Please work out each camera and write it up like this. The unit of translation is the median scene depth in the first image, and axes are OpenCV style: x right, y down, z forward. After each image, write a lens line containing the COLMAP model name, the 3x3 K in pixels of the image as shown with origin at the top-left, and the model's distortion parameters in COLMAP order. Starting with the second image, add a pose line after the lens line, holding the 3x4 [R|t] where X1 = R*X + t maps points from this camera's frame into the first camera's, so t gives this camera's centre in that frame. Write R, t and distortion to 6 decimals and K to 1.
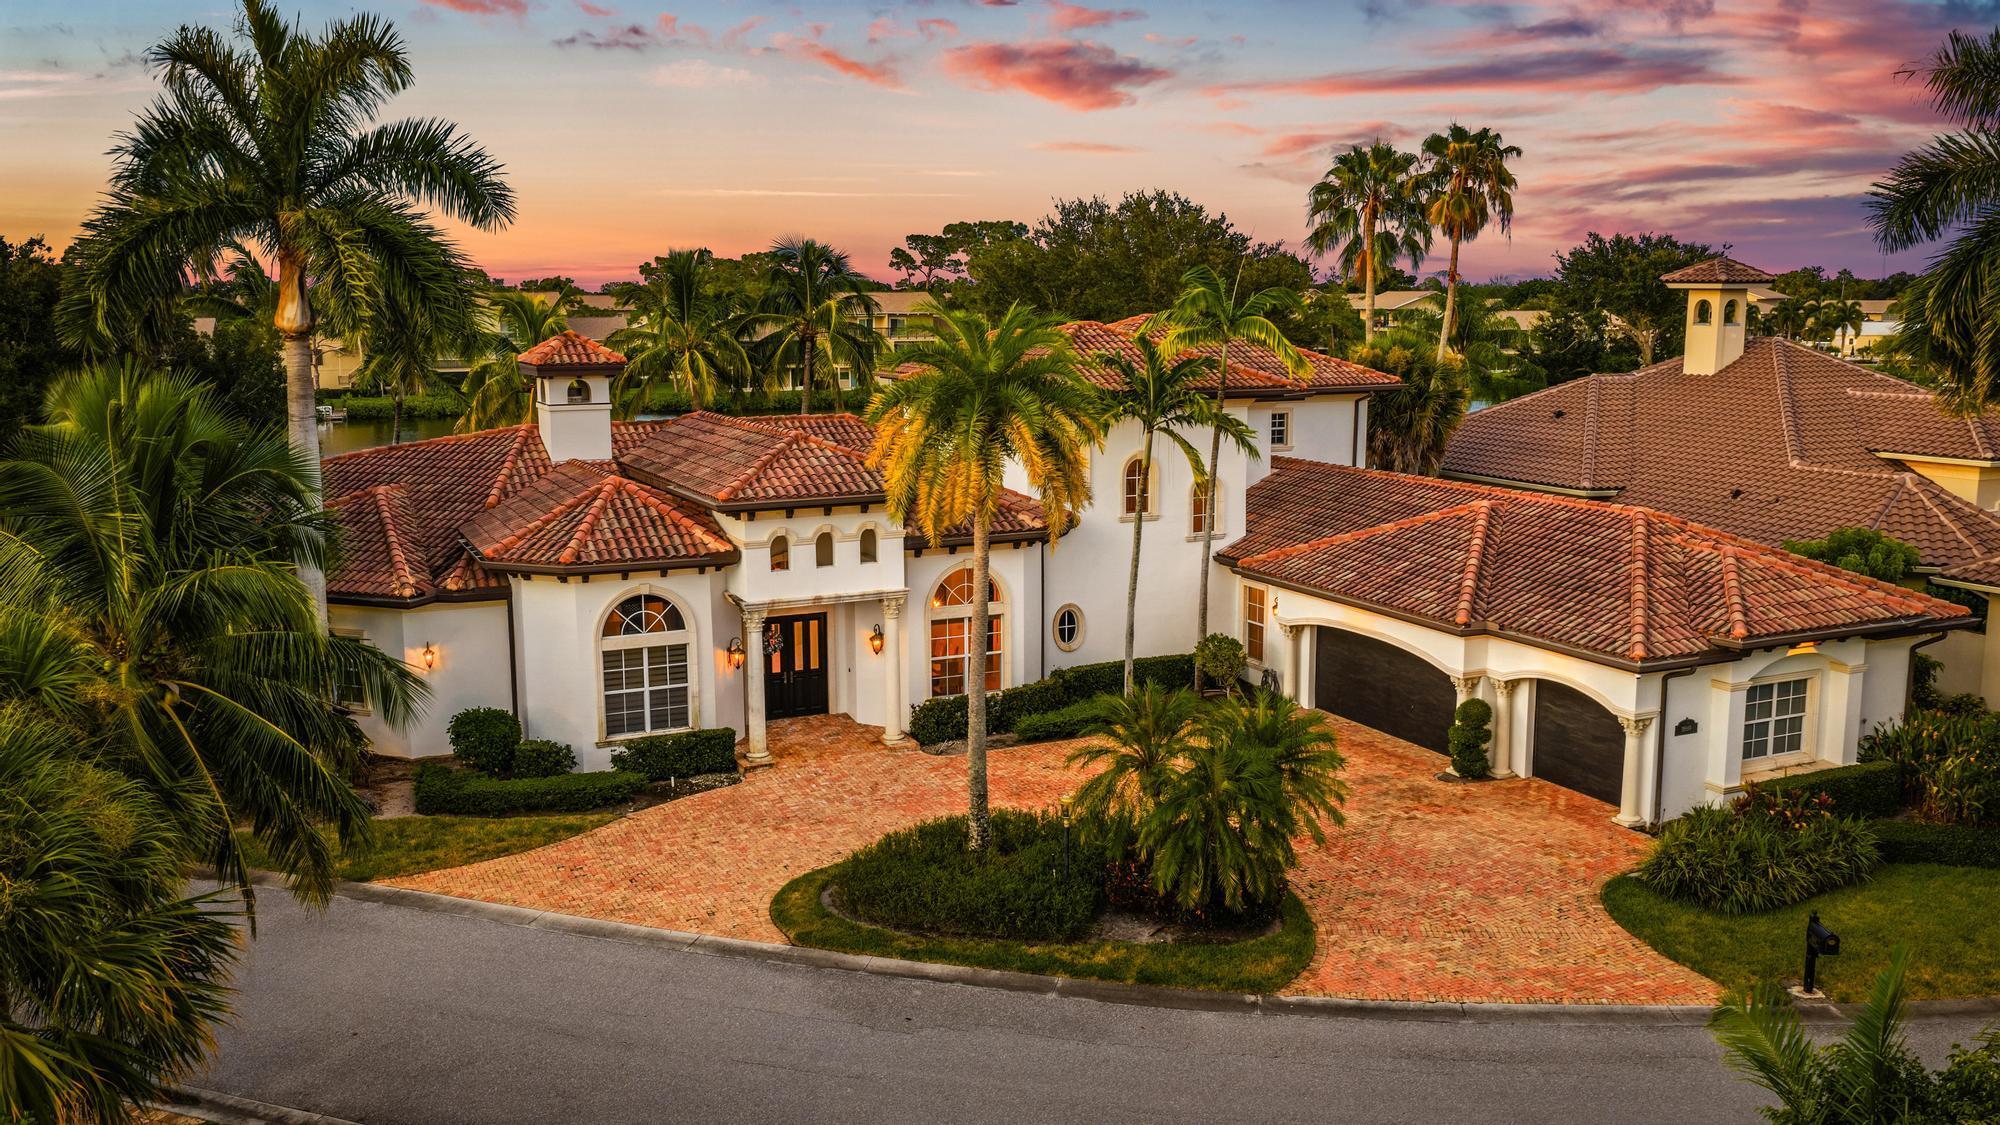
lens RADIAL K [[1627.5, 0, 1006.2], [0, 1627.5, 561.7], [0, 0, 1]] dist [-0.002022, -0.008447]
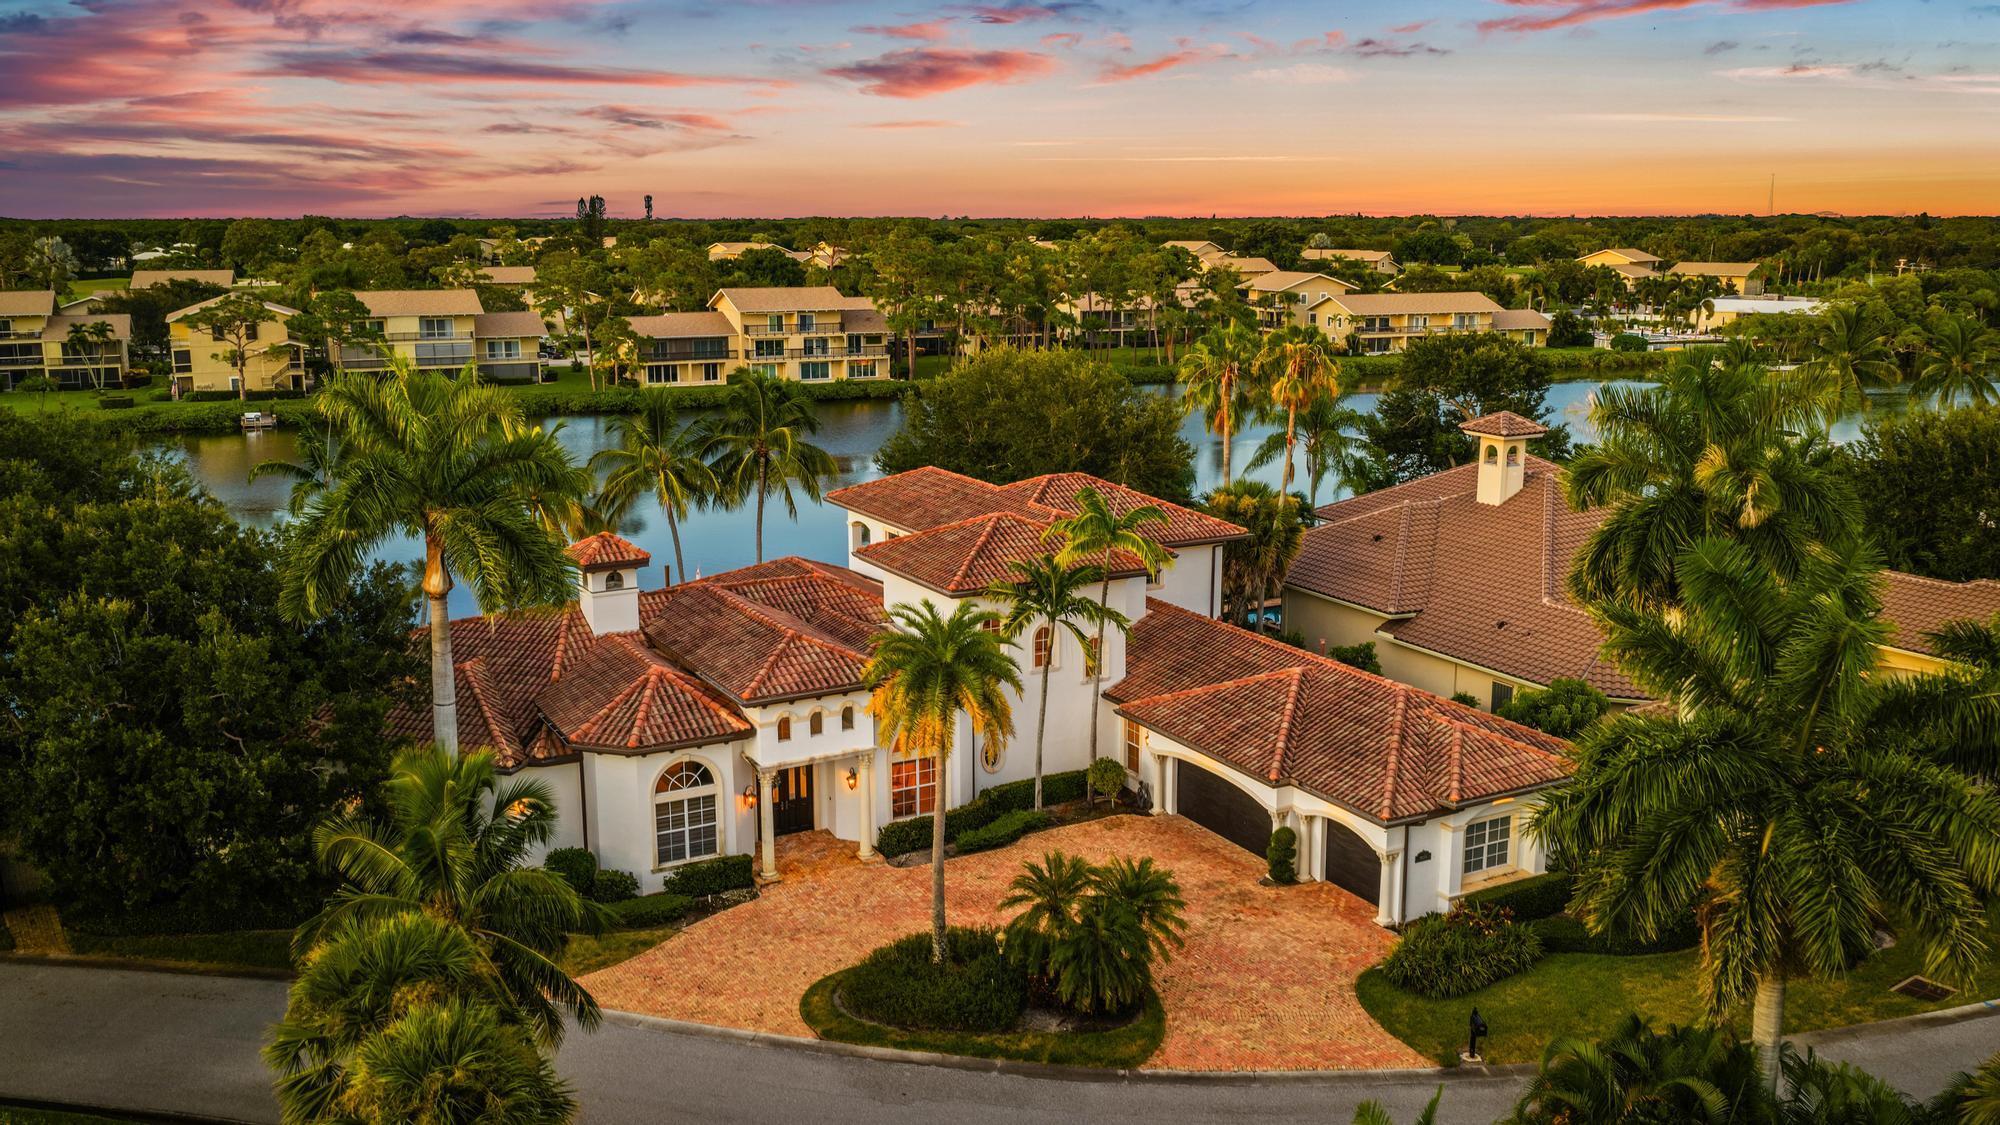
lens RADIAL K [[1627.5, 0, 1006.2], [0, 1627.5, 561.7], [0, 0, 1]] dist [-0.002022, -0.008447]
pose [[0.998054, -0.010795, 0.061414, -0.036367], [0.008615, 0.999327, 0.035642, -0.198106], [-0.061757, -0.035043, 0.997476, -0.381684]]
